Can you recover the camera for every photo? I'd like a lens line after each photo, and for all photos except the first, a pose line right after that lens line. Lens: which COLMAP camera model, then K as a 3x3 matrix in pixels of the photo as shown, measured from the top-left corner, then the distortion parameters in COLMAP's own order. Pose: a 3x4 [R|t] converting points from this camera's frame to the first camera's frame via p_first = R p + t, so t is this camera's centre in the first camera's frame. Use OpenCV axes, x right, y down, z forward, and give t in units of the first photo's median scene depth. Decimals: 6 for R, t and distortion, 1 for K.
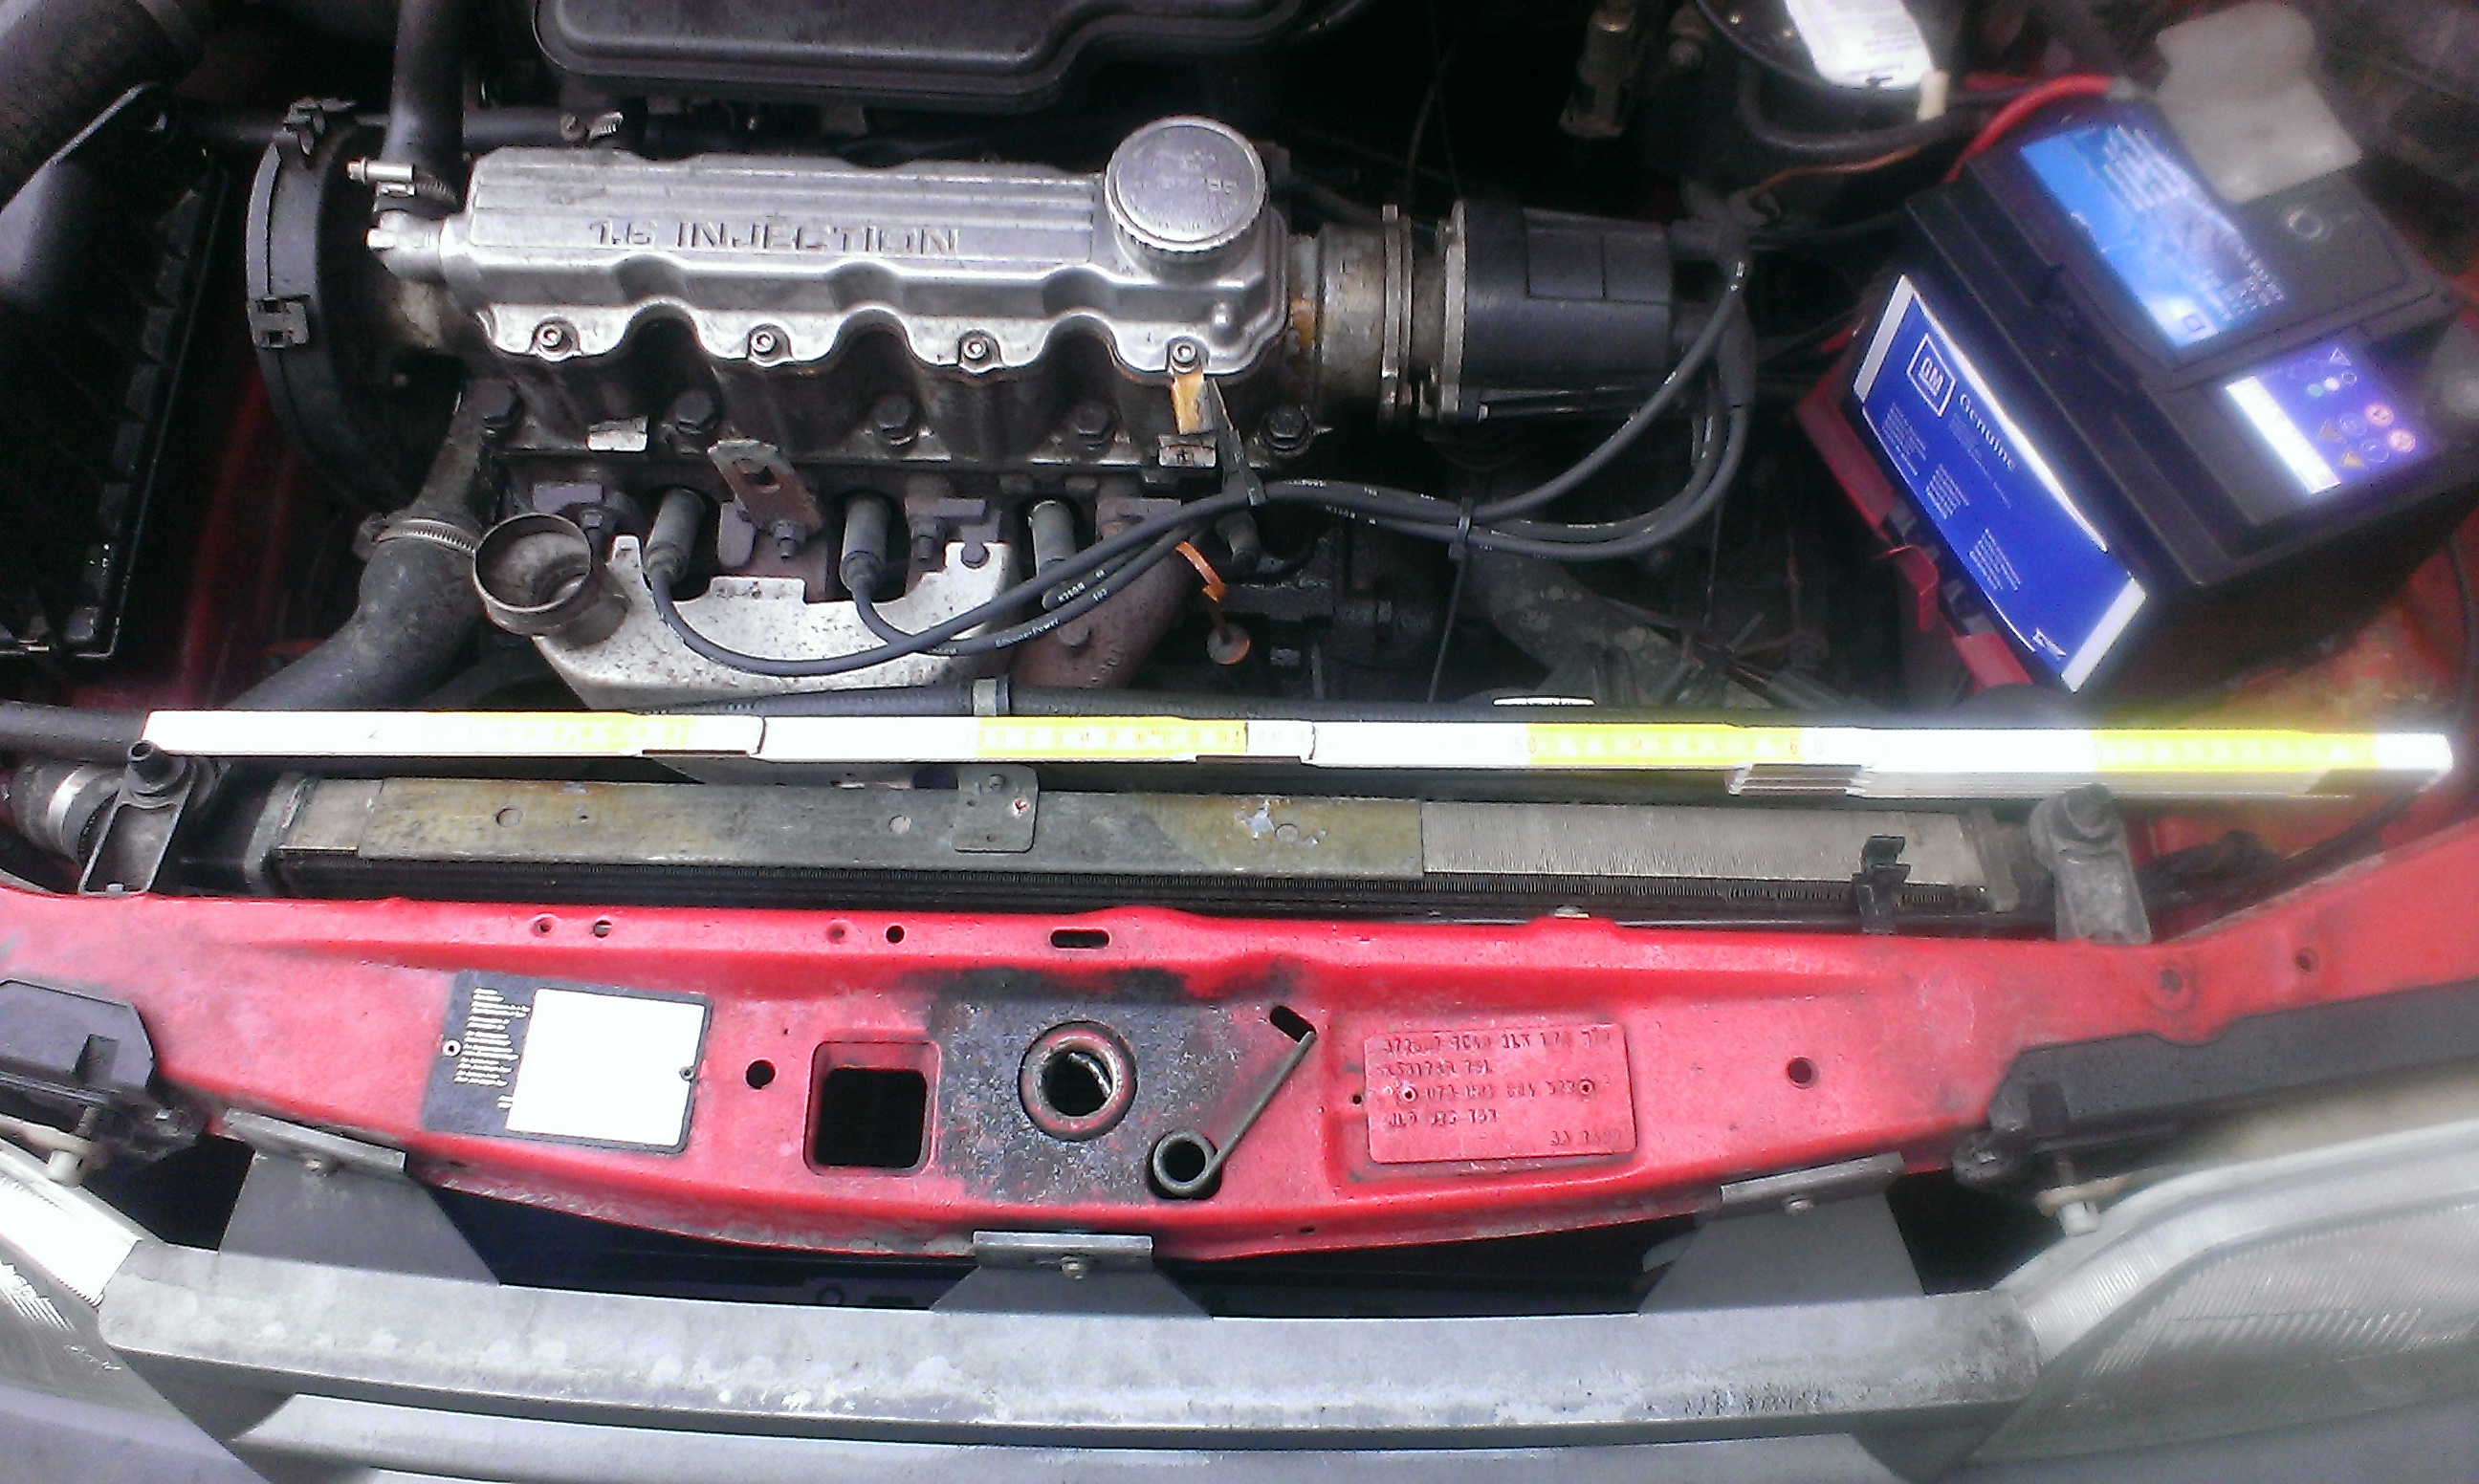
lens RADIAL K [[1985.9, 0, 1240.7], [0, 1985.9, 708.8], [0, 0, 1]] dist [0.100418, -0.154000]
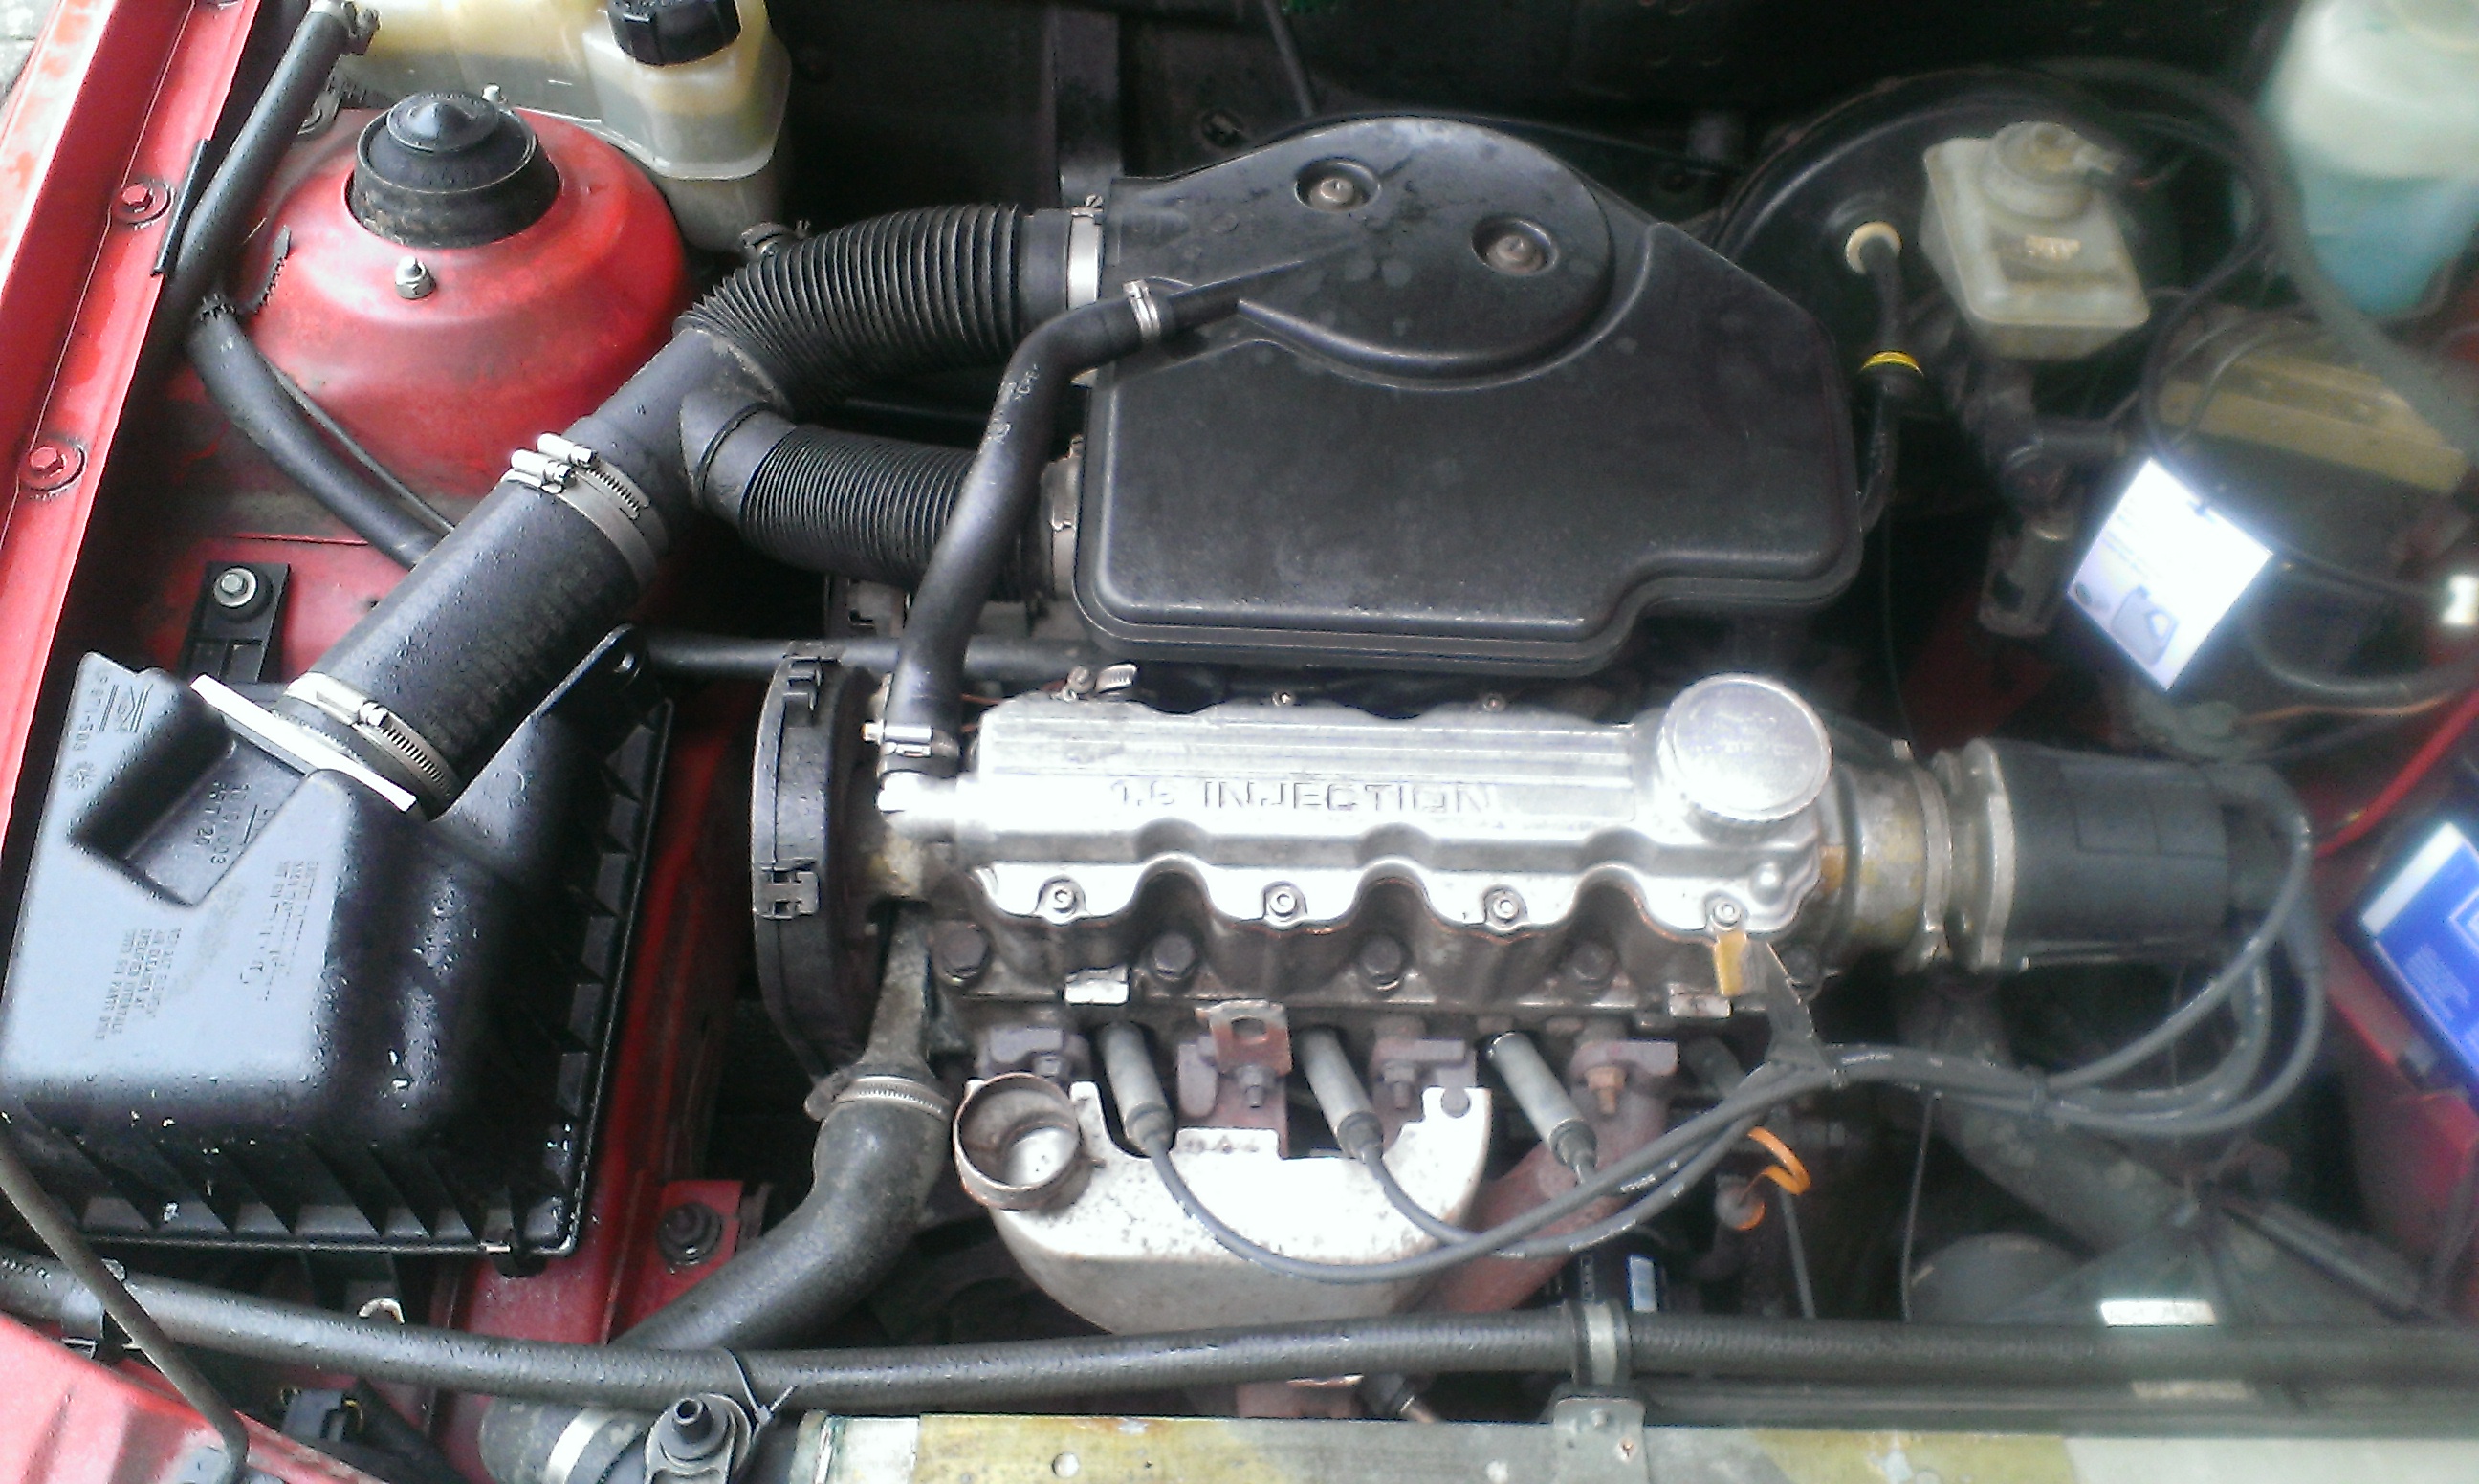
lens RADIAL K [[1985.9, 0, 1240.7], [0, 1985.9, 708.8], [0, 0, 1]] dist [0.100418, -0.154000]
pose [[0.999568, 0.000271, 0.029396, -0.284456], [0.003730, 0.990709, -0.135951, -0.145000], [-0.029159, 0.136002, 0.990279, 0.055186]]
